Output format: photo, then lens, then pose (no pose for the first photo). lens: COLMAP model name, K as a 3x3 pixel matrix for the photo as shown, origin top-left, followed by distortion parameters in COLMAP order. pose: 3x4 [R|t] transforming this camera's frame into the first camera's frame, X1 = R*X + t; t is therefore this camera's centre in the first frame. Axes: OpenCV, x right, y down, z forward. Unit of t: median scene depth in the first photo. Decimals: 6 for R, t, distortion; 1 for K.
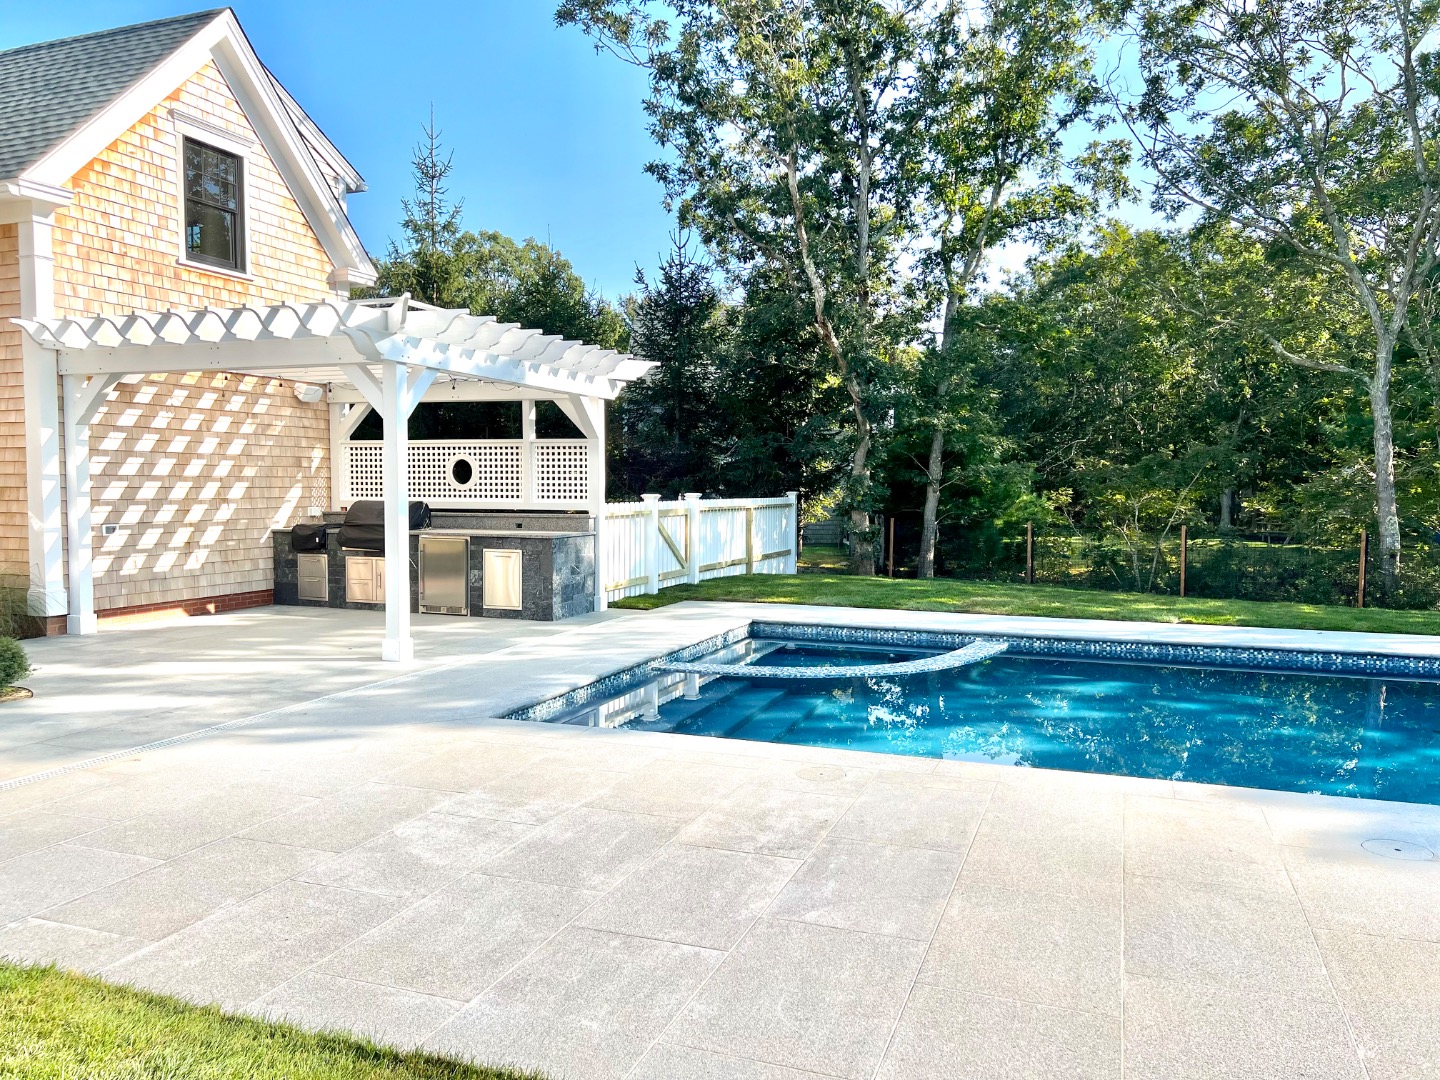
lens RADIAL K [[1078.9, 0, 720.0], [0, 1078.9, 540.0], [0, 0, 1]] dist [0.104477, -0.140324]
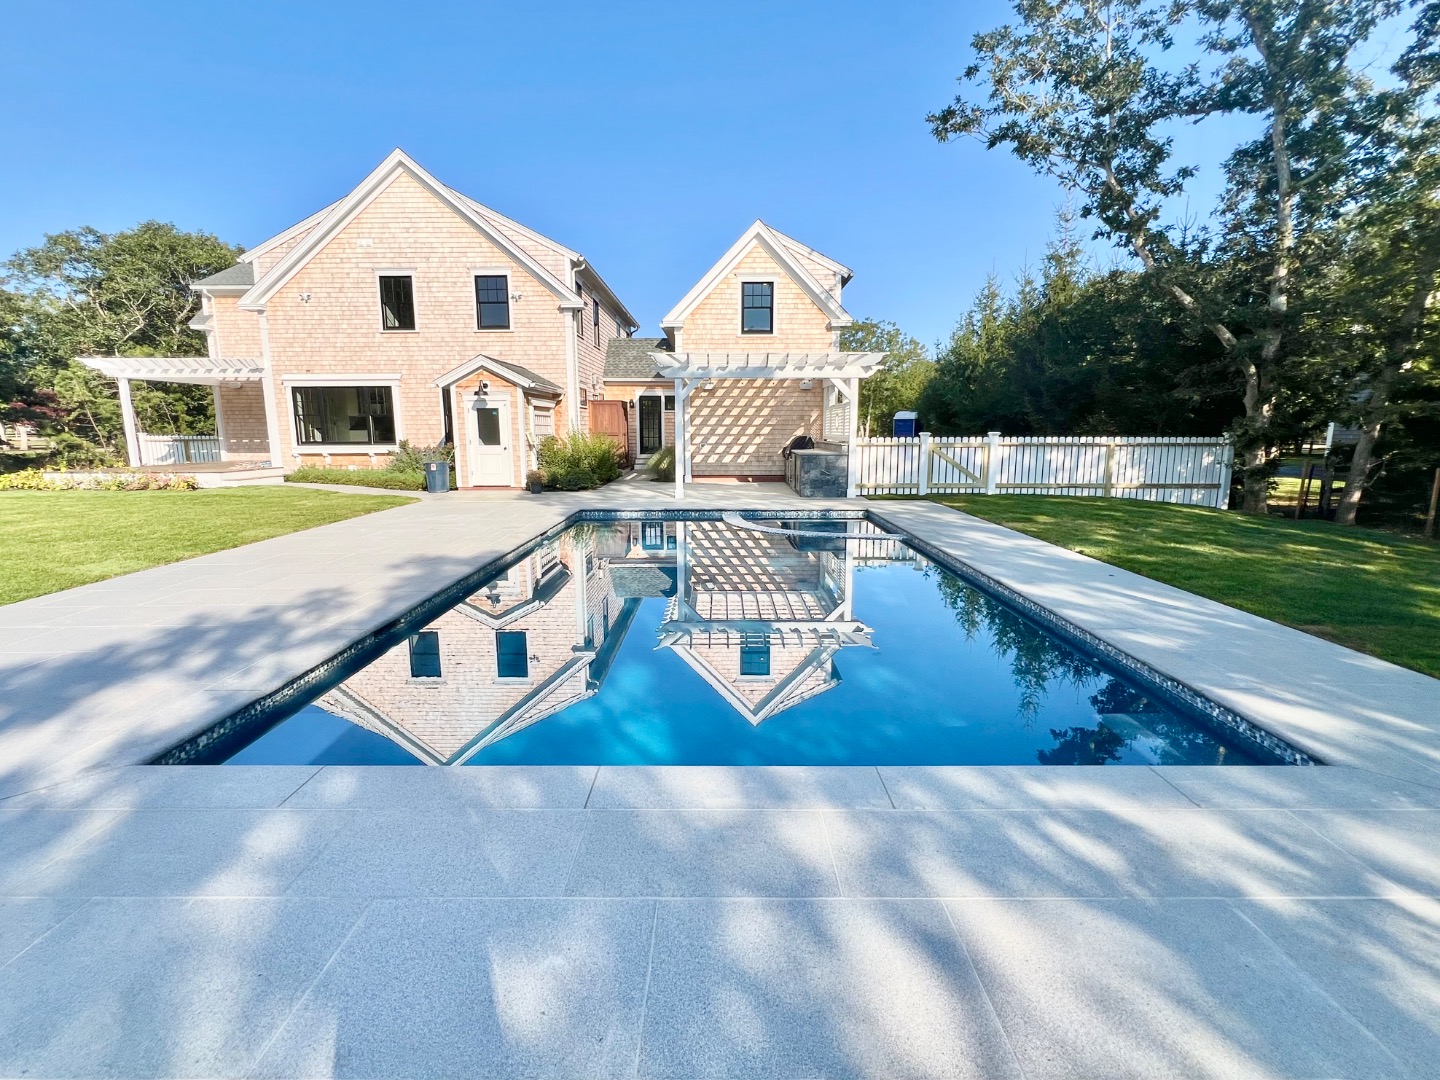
lens RADIAL K [[636.5, 0, 720.0], [0, 636.5, 540.0], [0, 0, 1]] dist [-0.000818, 0.000008]
pose [[0.353690, 0.159054, -0.921740, 0.837440], [-0.045742, 0.987198, 0.152797, -0.018018], [0.934244, -0.011881, 0.356438, 0.429546]]
